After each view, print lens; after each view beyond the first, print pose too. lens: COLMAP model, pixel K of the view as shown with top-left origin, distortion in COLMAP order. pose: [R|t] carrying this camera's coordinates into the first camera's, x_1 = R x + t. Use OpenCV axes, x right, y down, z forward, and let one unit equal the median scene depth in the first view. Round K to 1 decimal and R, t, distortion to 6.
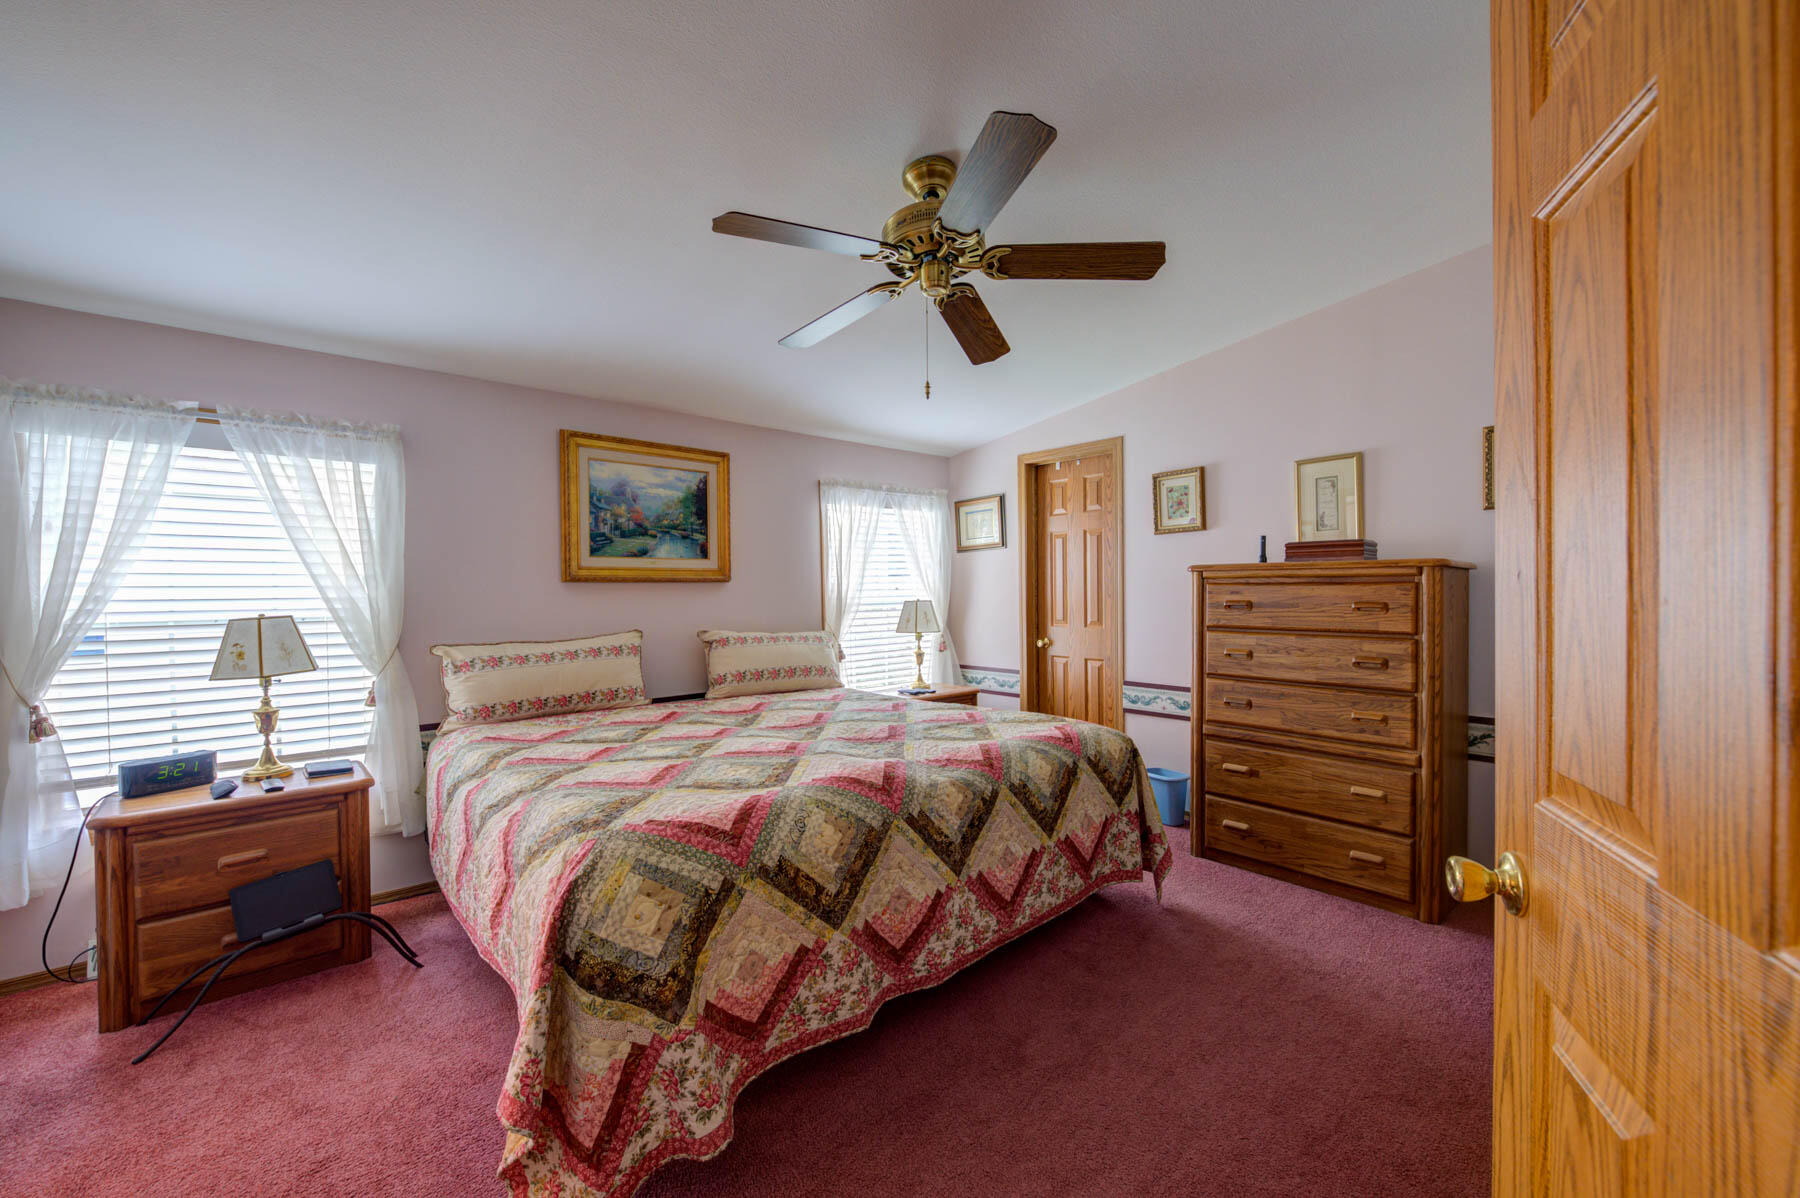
lens RADIAL K [[715.7, 0, 896.0], [0, 715.7, 596.7], [0, 0, 1]] dist [0.000023, -0.002336]
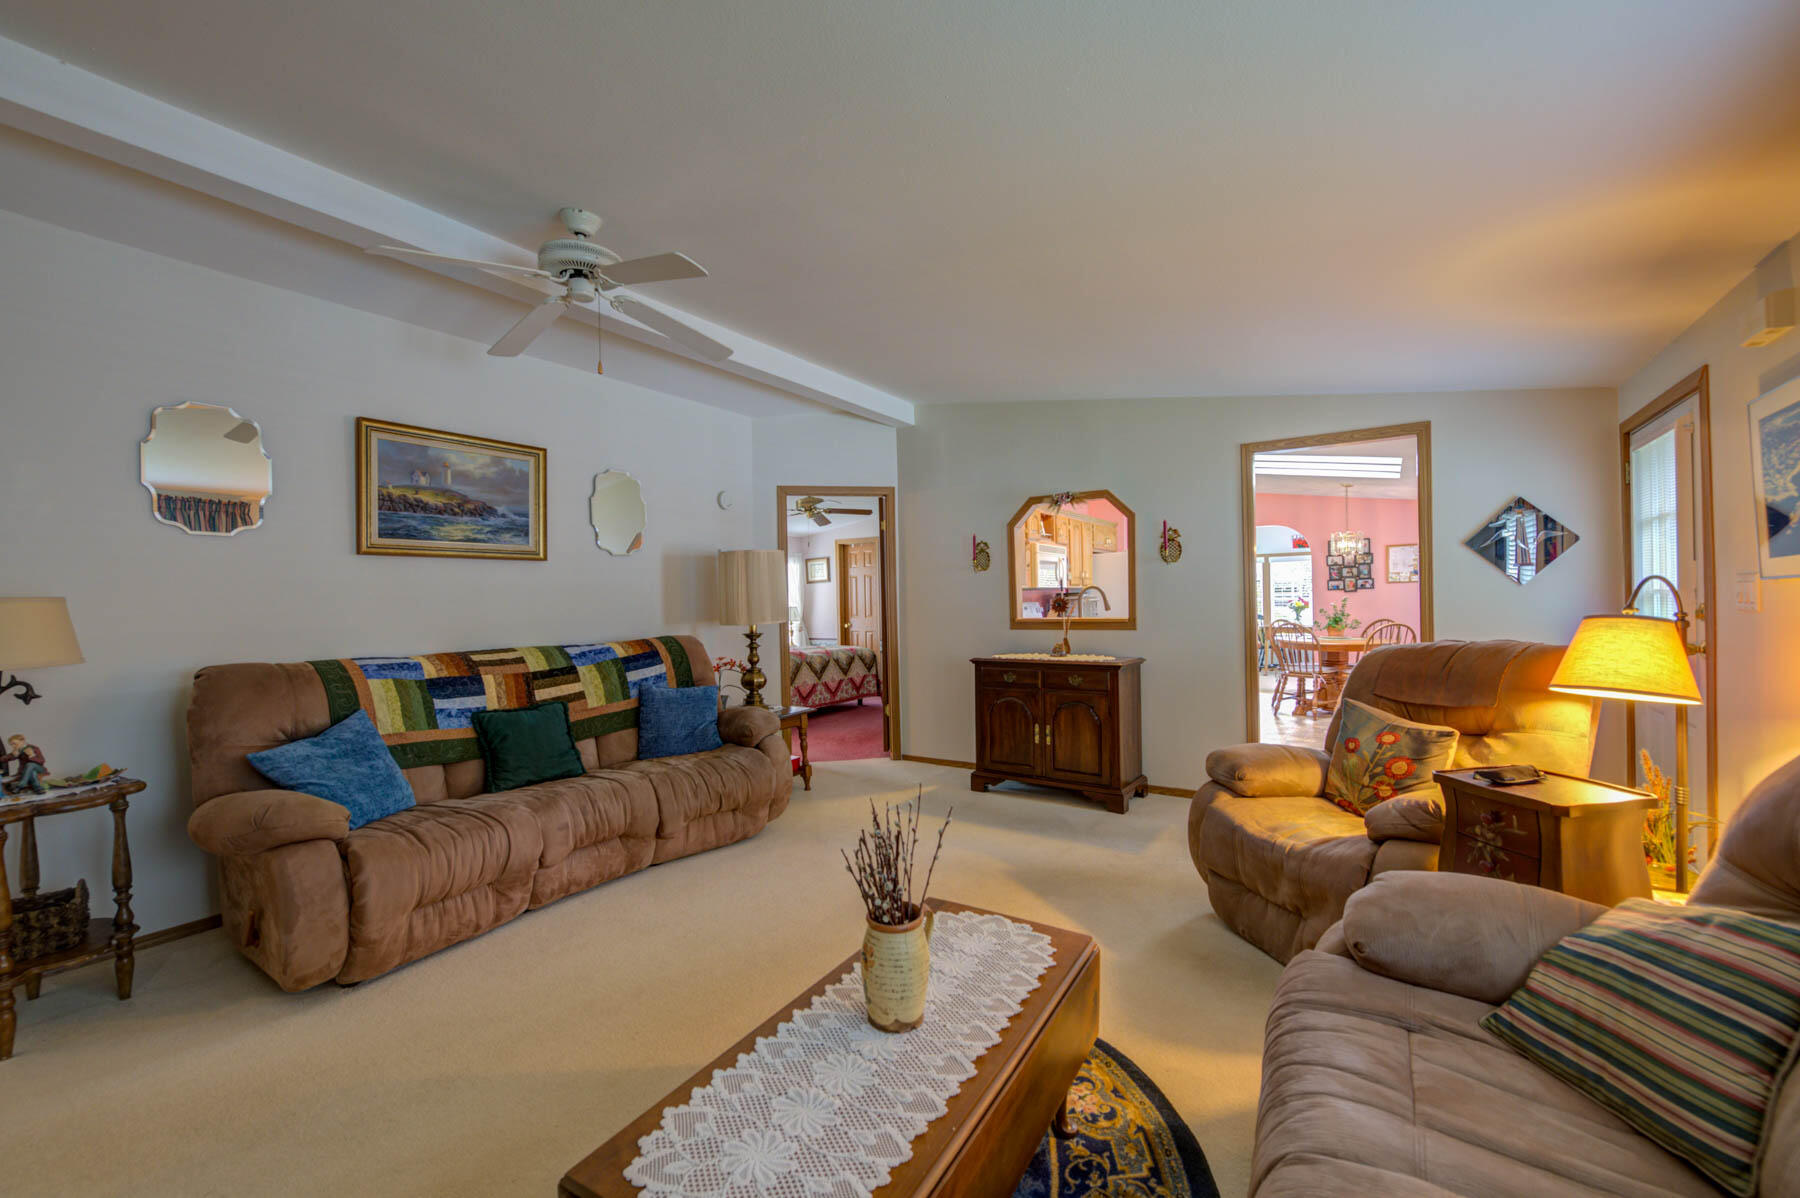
lens RADIAL K [[715.7, 0, 896.0], [0, 715.7, 596.7], [0, 0, 1]] dist [0.000023, -0.002336]
pose [[0.969047, -0.007820, 0.246753, -0.345180], [0.012010, 0.999808, -0.015479, 0.022645], [-0.246585, 0.017963, 0.968955, -2.102172]]
